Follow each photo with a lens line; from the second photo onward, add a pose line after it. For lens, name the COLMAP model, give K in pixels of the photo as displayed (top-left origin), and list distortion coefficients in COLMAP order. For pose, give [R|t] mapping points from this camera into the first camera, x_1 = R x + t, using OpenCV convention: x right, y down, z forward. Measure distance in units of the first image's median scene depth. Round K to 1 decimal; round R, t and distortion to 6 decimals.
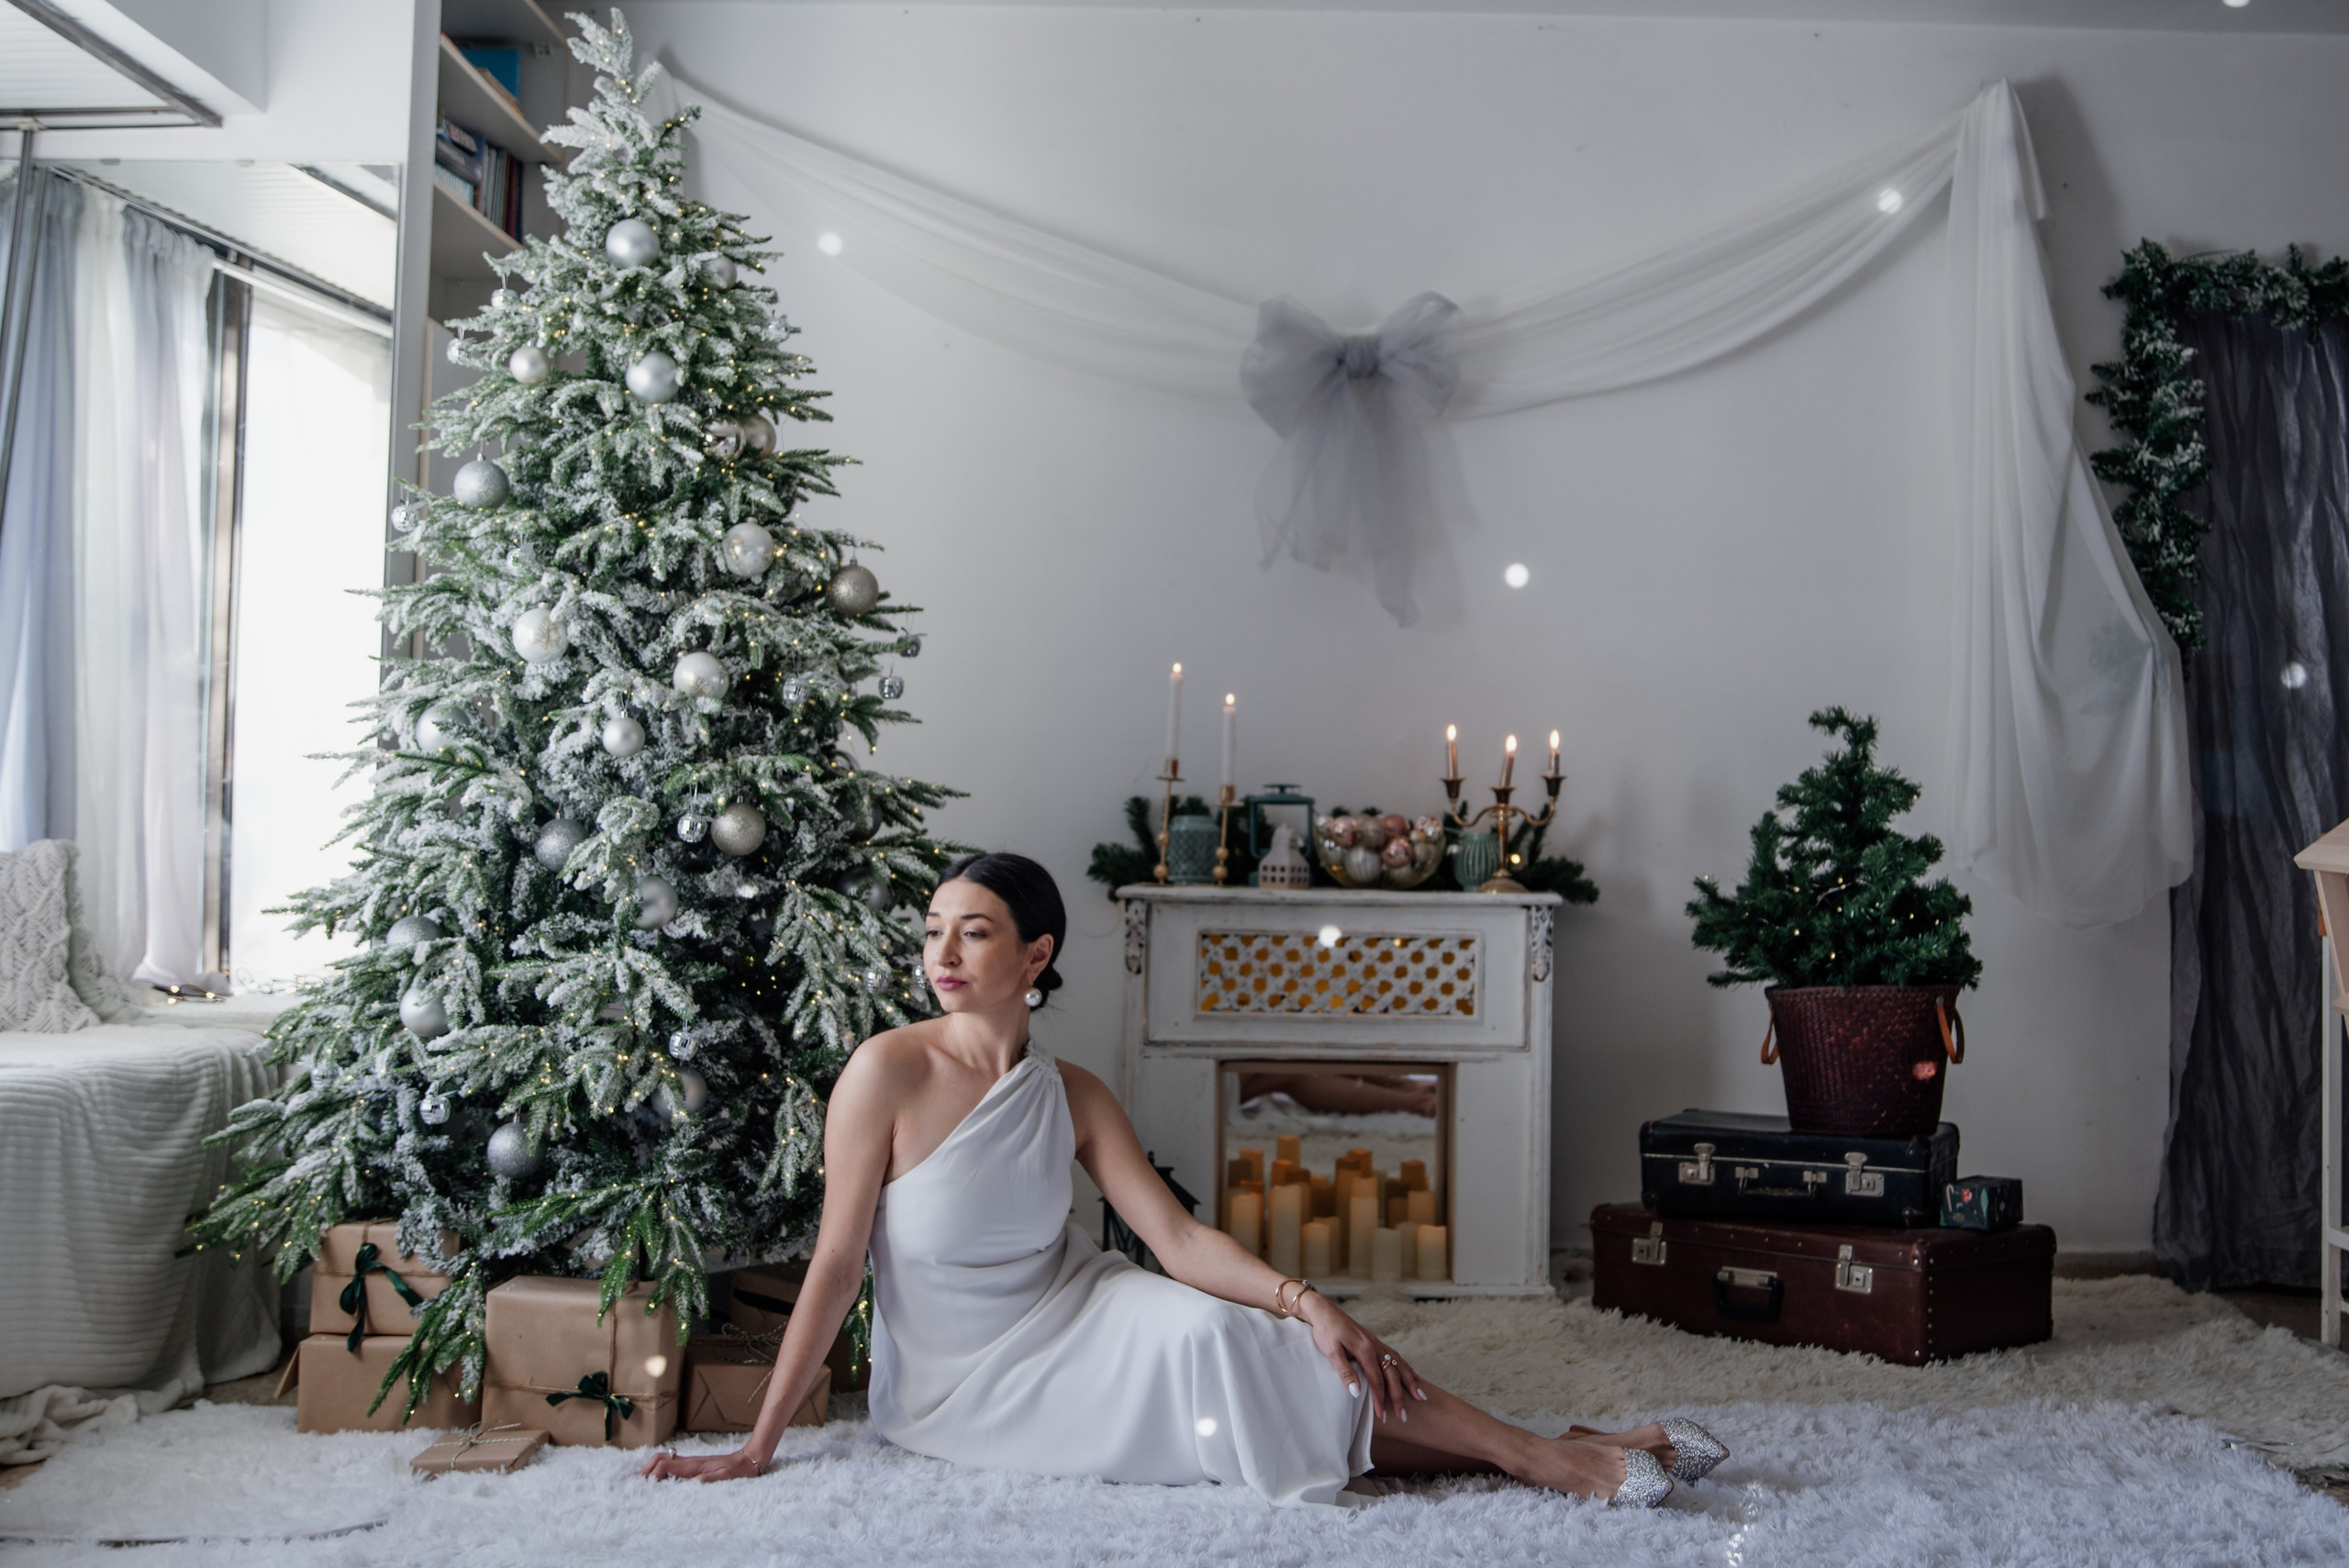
lens RADIAL K [[2841.1, 0, 1346.6], [0, 2841.1, 719.5], [0, 0, 1]] dist [-0.049402, 0.092800]
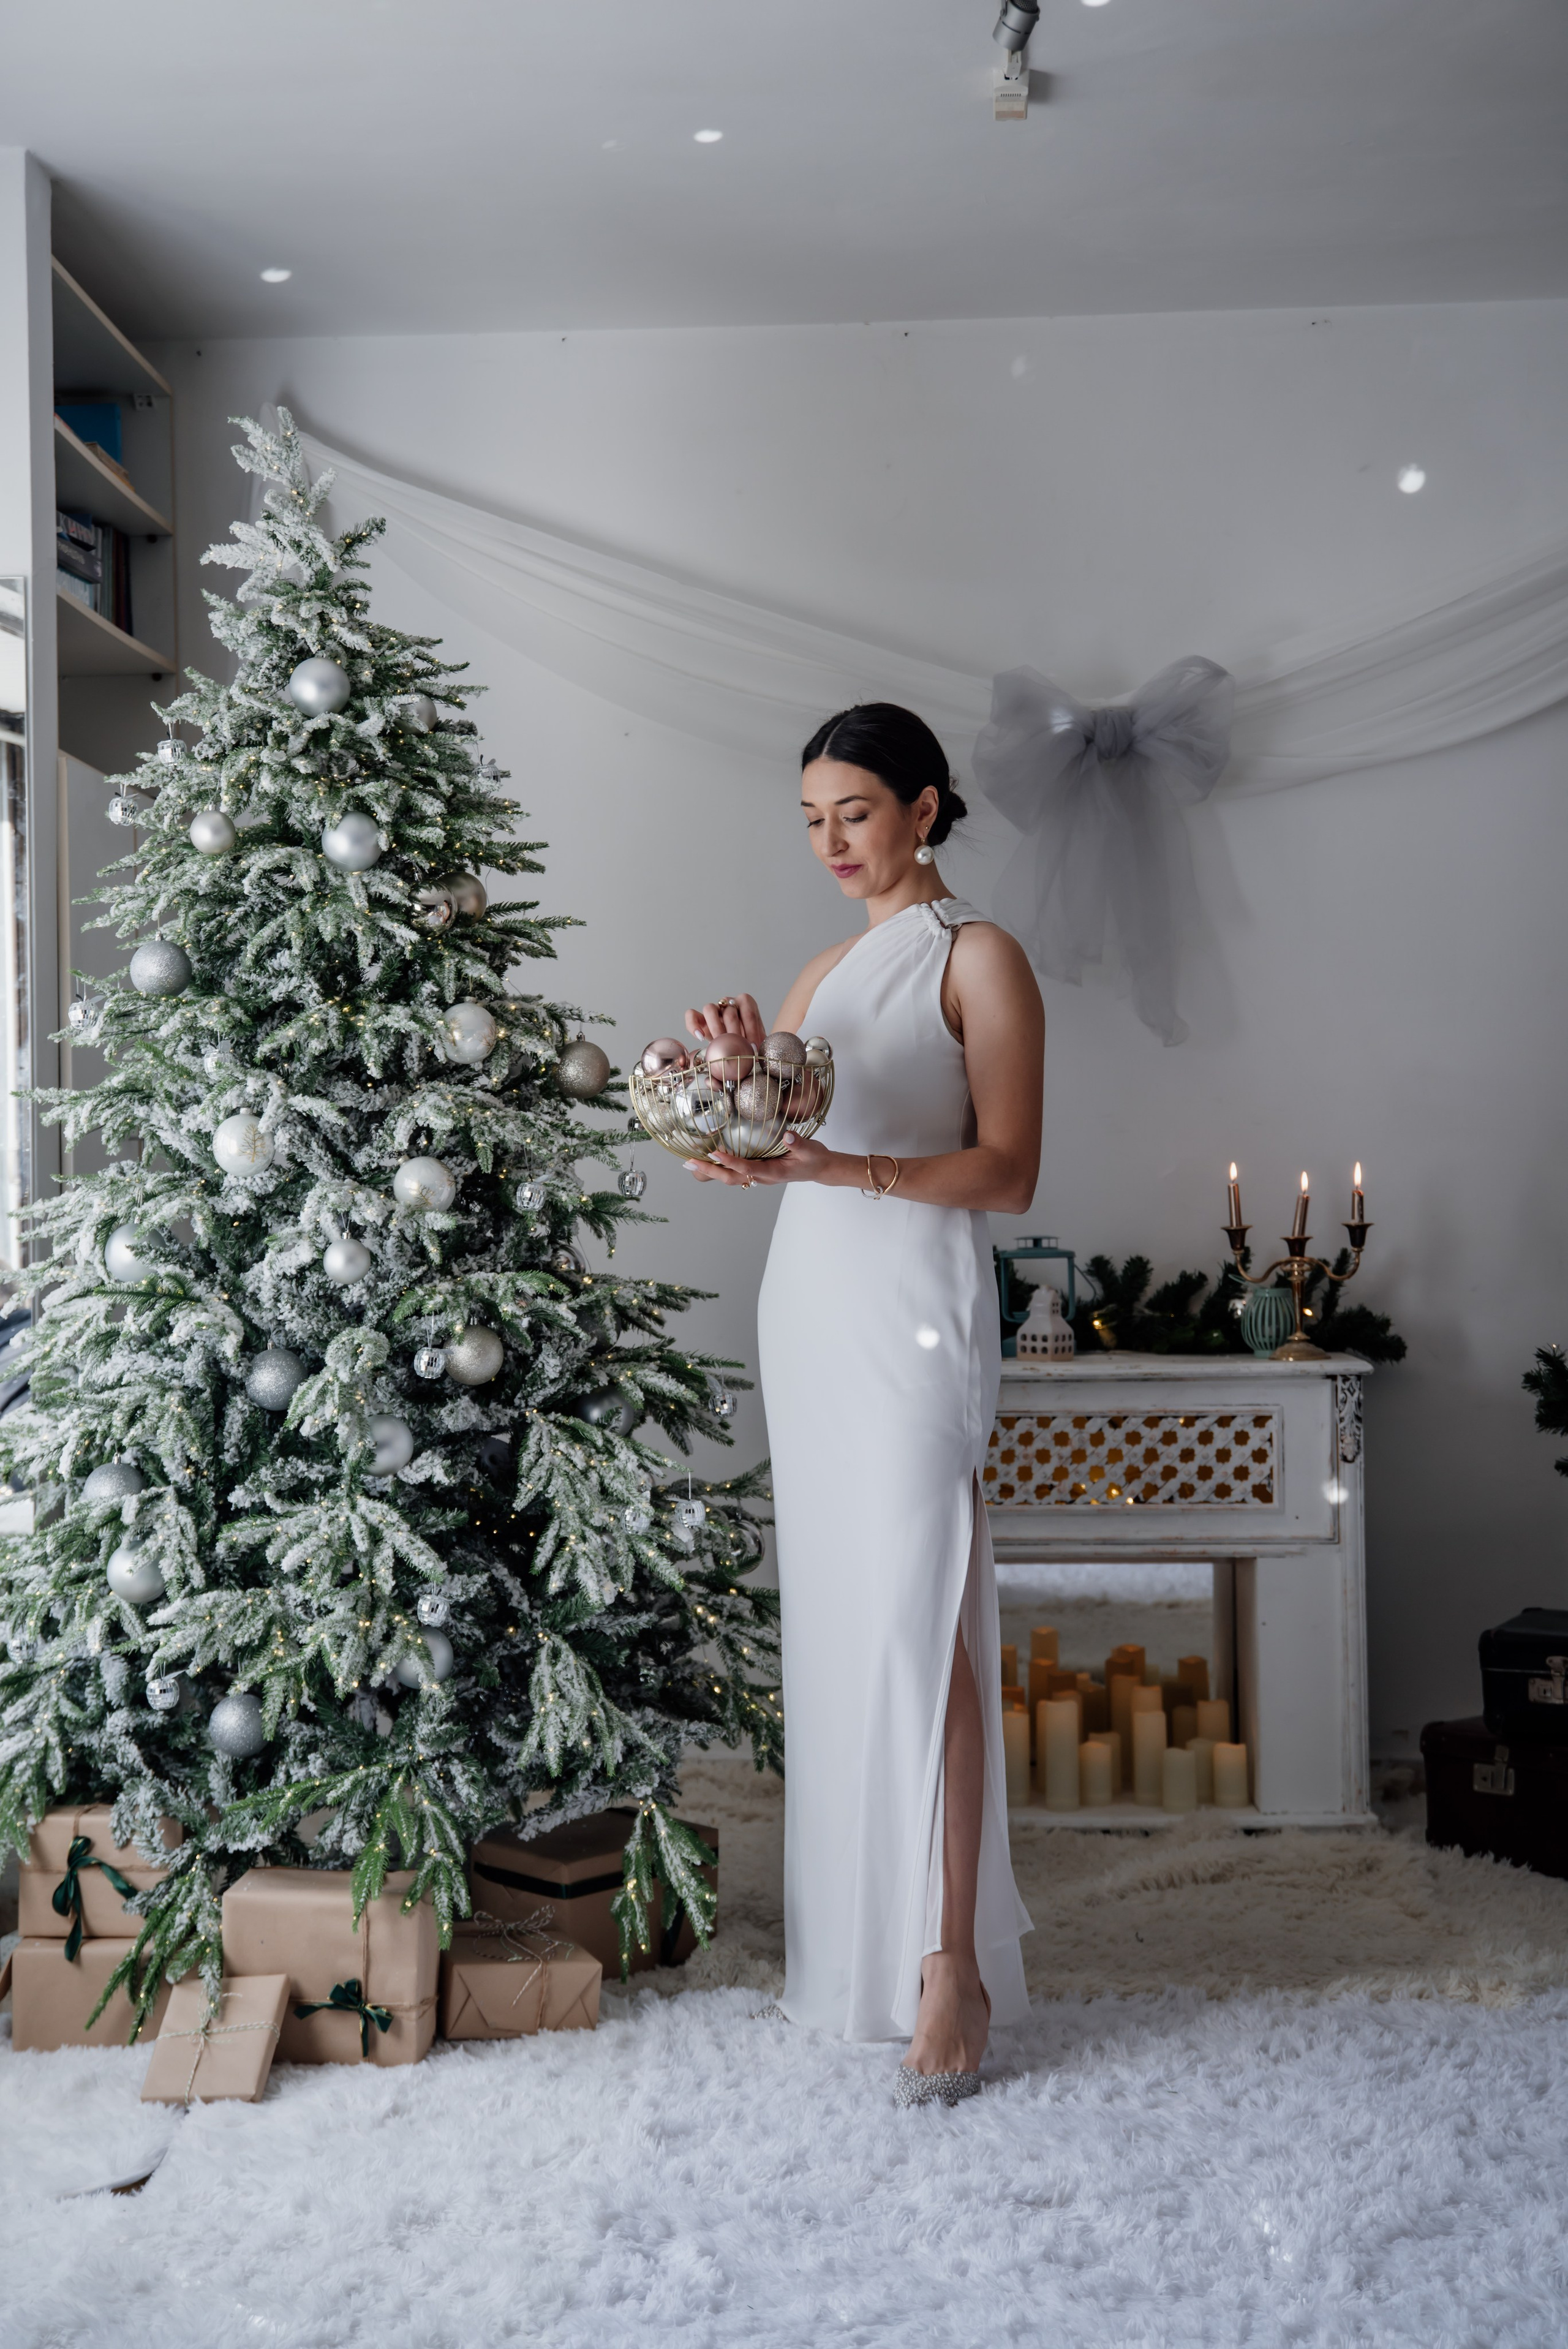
lens RADIAL K [[3395.0, 0, 777.8], [0, 3395.0, 1185.7], [0, 0, 1]] dist [0.086933, 0.075228]
pose [[0.998054, -0.028955, -0.055227, -0.058146], [0.031850, 0.998125, 0.052267, -0.065384], [0.053610, -0.053924, 0.997105, -0.050388]]
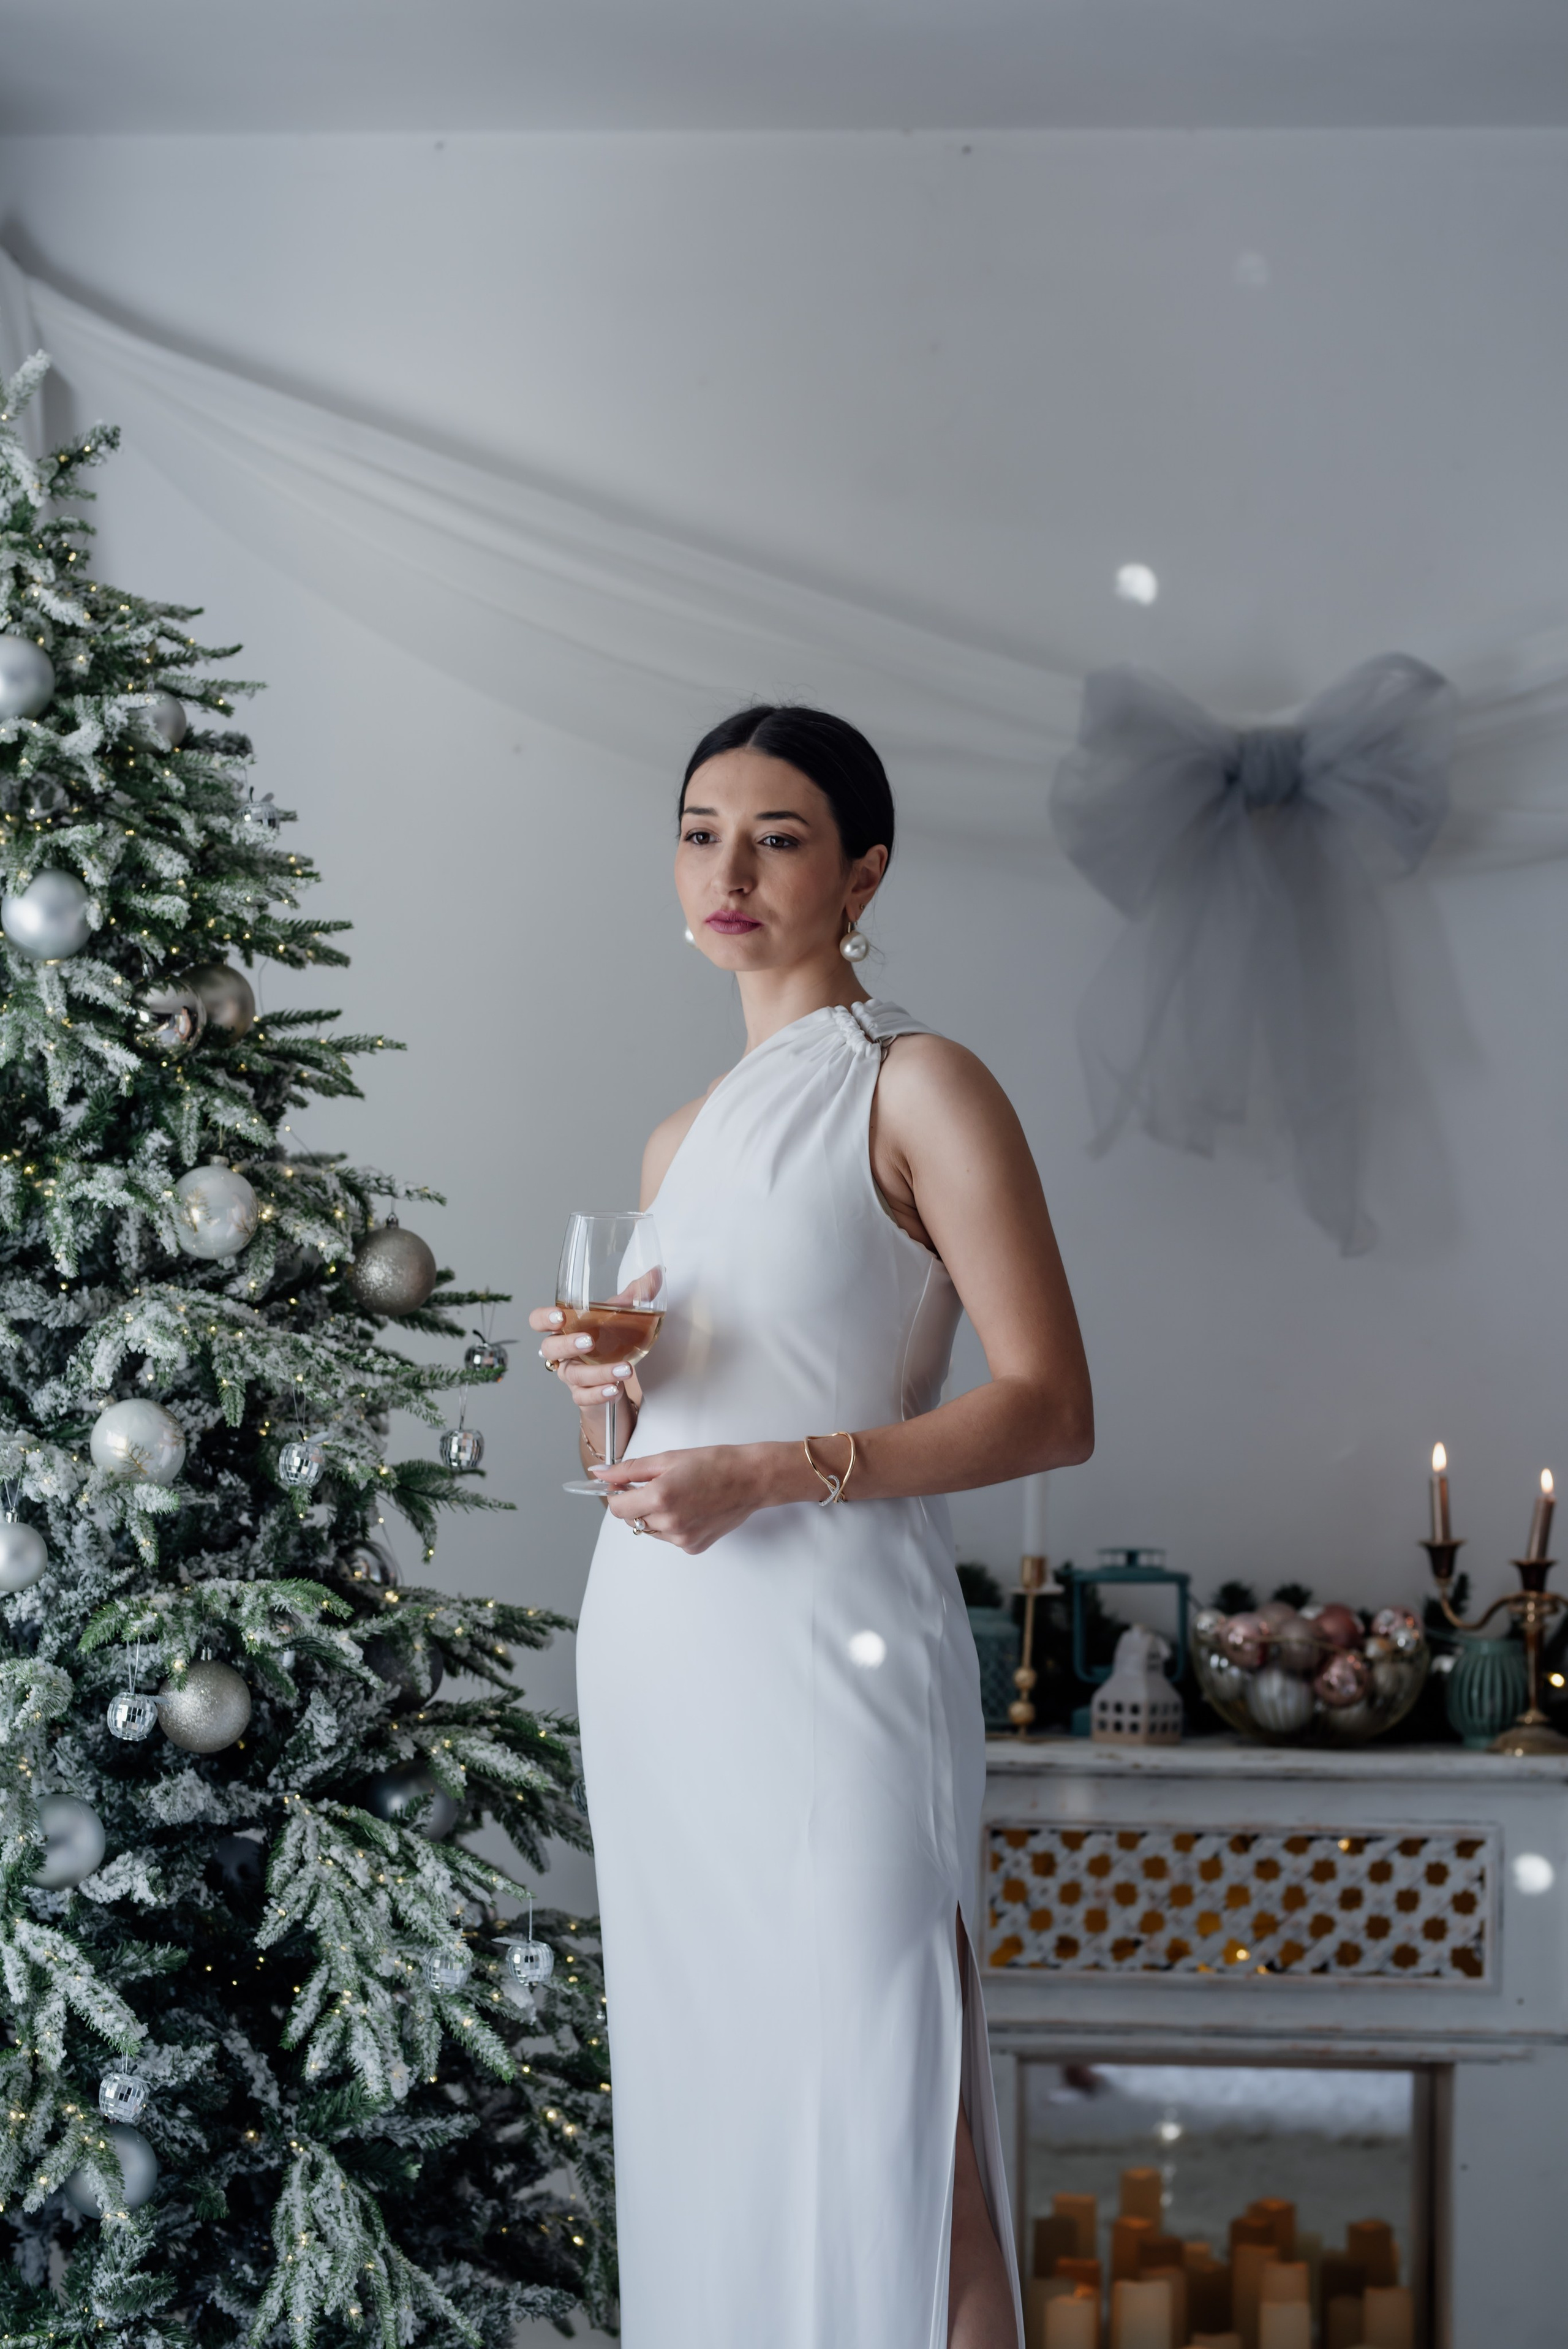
lens RADIAL K [[5586.9, 0, 778.7], [0, 5586.9, 1173.1], [0, 0, 1]] dist [0.026683, -0.774124]
pose [[0.997230, -0.006012, -0.074138, -0.013286], [0.006113, 0.999981, 0.001134, -0.068814], [0.074130, -0.001584, 0.997247, -0.119572]]
